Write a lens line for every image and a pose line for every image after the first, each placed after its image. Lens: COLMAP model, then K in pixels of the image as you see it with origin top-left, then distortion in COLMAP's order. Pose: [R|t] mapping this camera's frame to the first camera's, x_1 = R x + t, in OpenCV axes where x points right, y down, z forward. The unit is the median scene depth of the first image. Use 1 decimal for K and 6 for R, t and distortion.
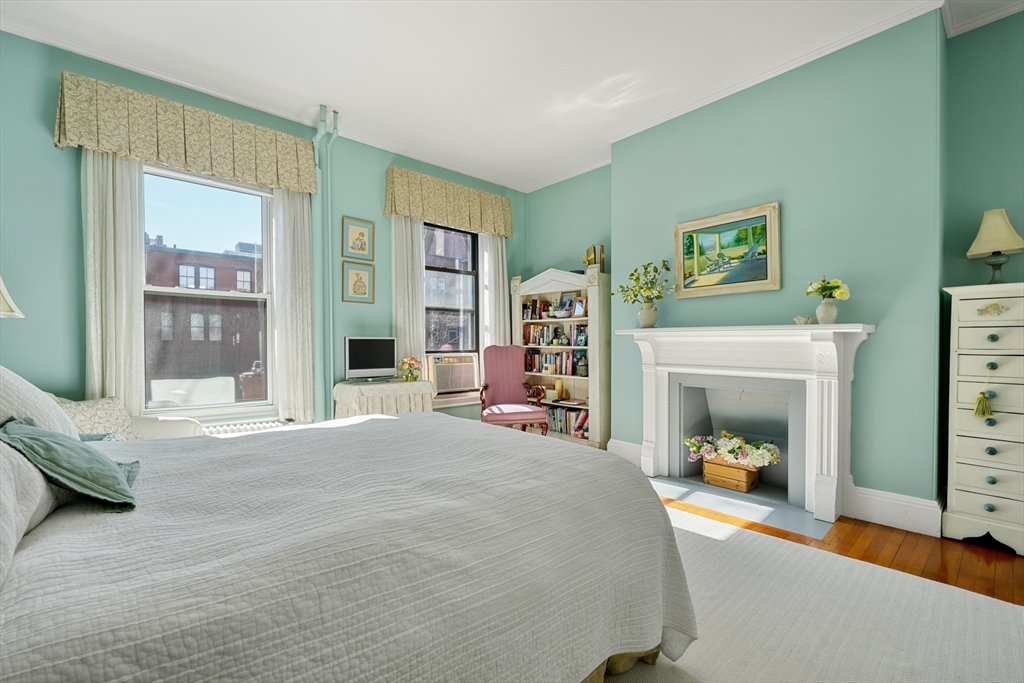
lens RADIAL K [[436.8, 0, 511.0], [0, 436.8, 356.0], [0, 0, 1]] dist [-0.000356, -0.000073]
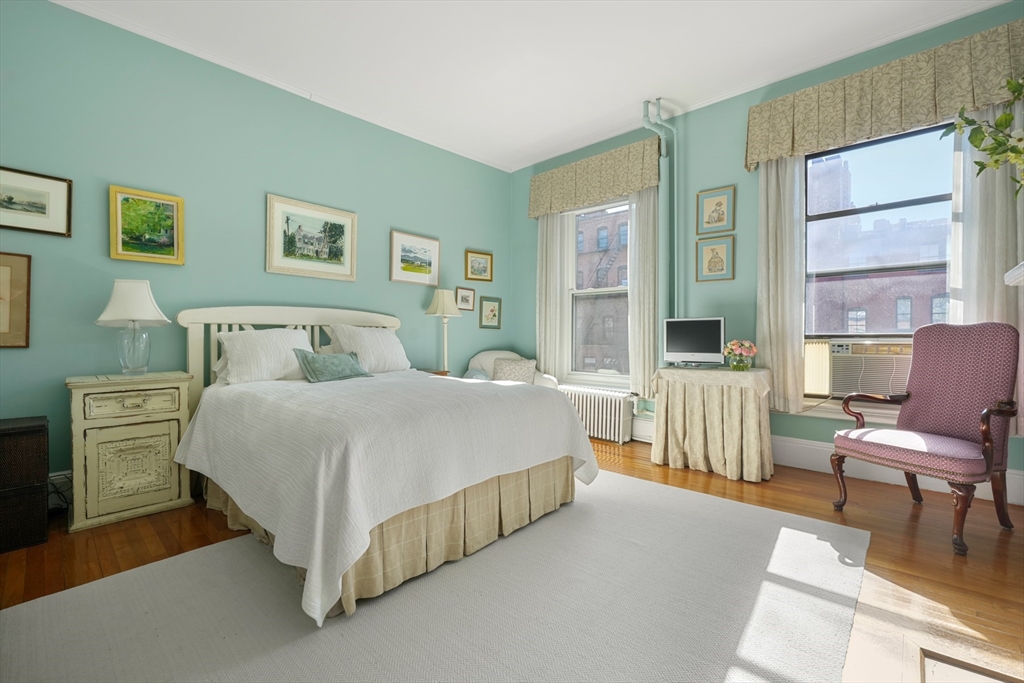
lens RADIAL K [[438.0, 0, 512.0], [0, 438.0, 341.5], [0, 0, 1]] dist [-0.002236, -0.000352]
pose [[0.136144, 0.009226, -0.990646, 0.507090], [-0.020131, 0.999776, 0.006545, 0.006280], [0.990484, 0.019052, 0.136299, 0.474707]]
